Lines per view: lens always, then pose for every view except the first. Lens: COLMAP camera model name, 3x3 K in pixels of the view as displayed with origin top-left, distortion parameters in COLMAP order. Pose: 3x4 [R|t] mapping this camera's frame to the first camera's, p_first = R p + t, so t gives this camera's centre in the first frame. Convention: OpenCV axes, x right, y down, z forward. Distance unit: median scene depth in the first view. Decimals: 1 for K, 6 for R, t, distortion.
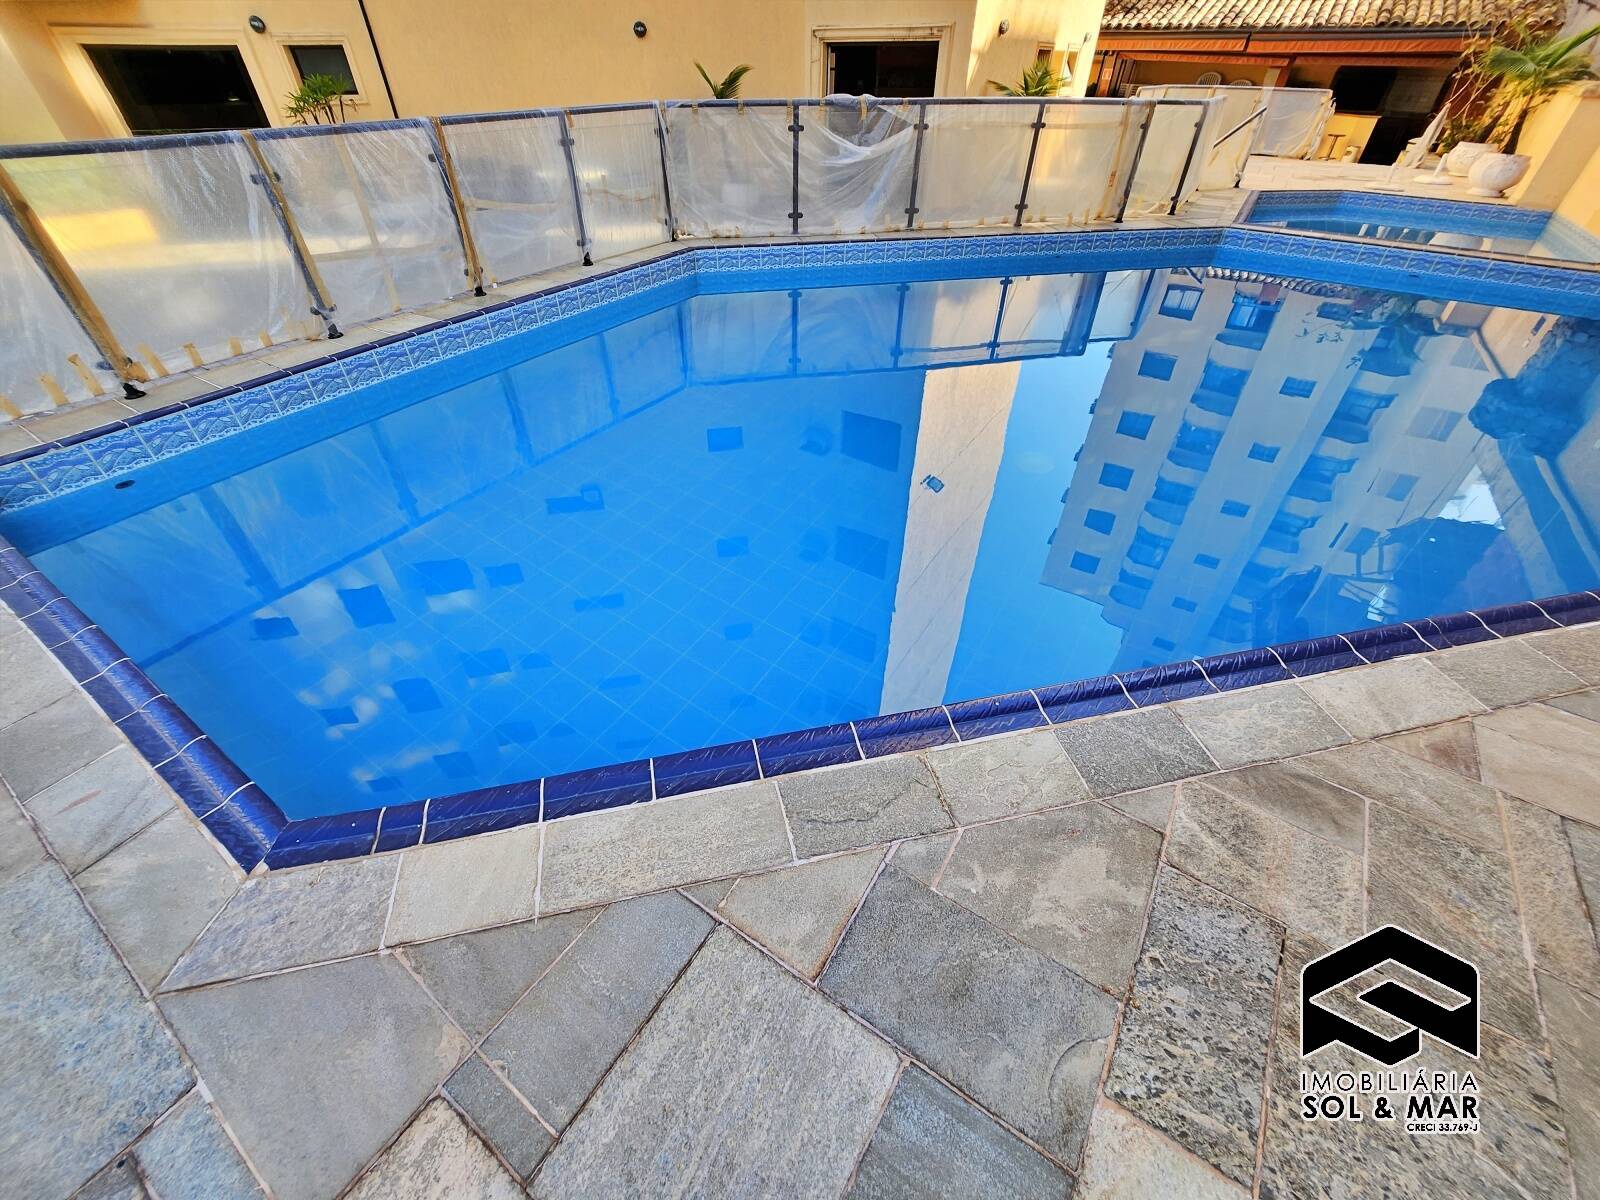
lens RADIAL K [[637.1, 0, 793.7], [0, 637.1, 595.0], [0, 0, 1]] dist [-0.018849, 0.000038]
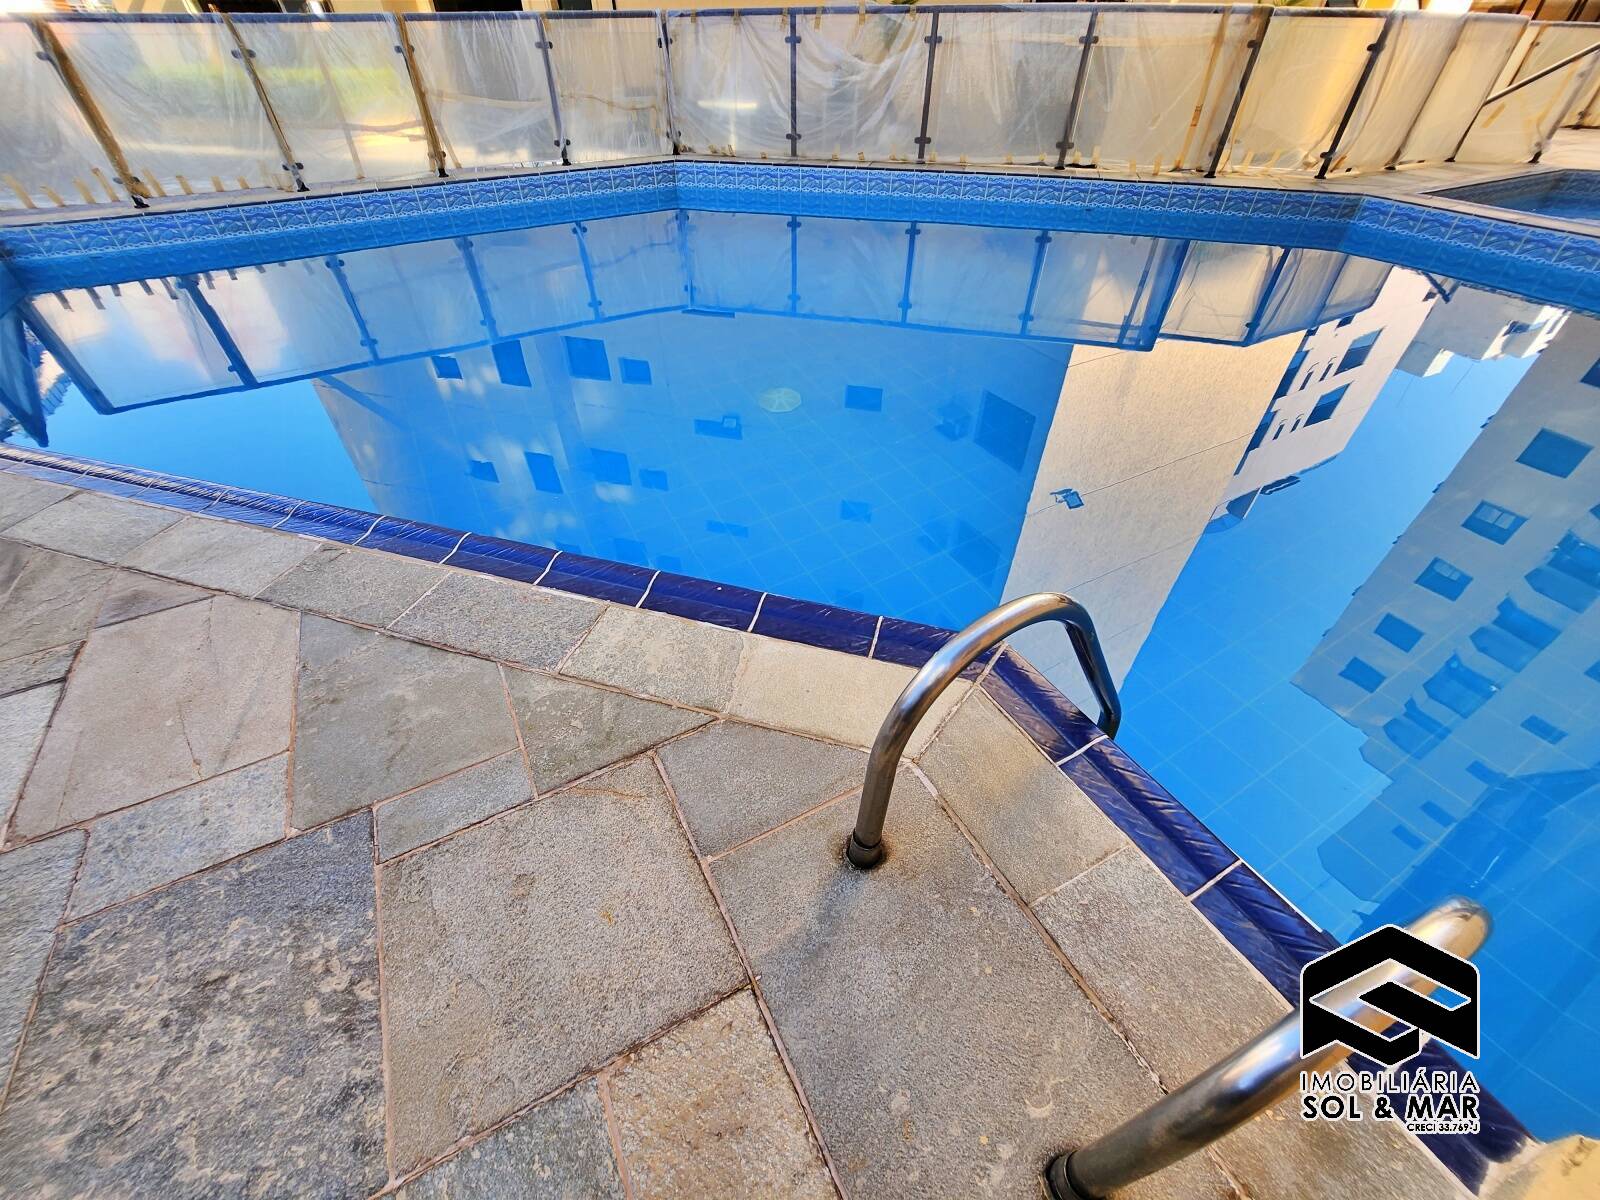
lens RADIAL K [[637.1, 0, 793.7], [0, 637.1, 595.0], [0, 0, 1]] dist [-0.018849, 0.000038]
pose [[0.878102, 0.315193, -0.359986, 0.511797], [-0.303618, 0.948542, 0.089910, -0.026955], [0.369801, 0.030348, 0.928615, 0.124615]]
